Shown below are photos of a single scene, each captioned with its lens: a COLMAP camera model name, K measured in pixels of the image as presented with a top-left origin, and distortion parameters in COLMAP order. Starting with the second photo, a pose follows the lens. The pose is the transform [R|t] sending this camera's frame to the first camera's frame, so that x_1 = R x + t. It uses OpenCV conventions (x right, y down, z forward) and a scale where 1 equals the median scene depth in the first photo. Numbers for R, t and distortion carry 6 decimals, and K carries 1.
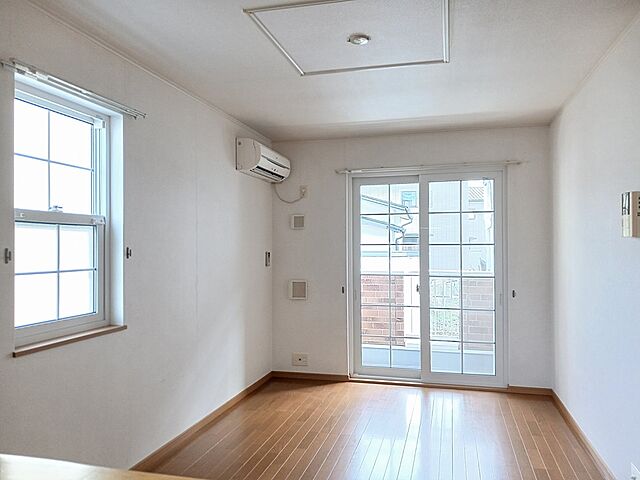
lens RADIAL K [[504.2, 0, 319.8], [0, 504.2, 255.1], [0, 0, 1]] dist [-0.004236, -0.005738]
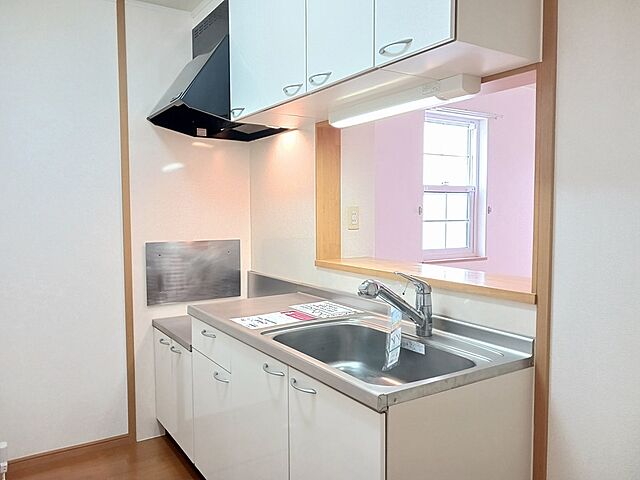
lens RADIAL K [[504.2, 0, 320.2], [0, 504.2, 242.4], [0, 0, 1]] dist [-0.004236, -0.005738]
pose [[0.734142, 0.027038, -0.678458, 0.283224], [-0.006022, 0.999427, 0.033313, 0.046176], [0.678970, -0.020371, 0.733884, -0.466954]]
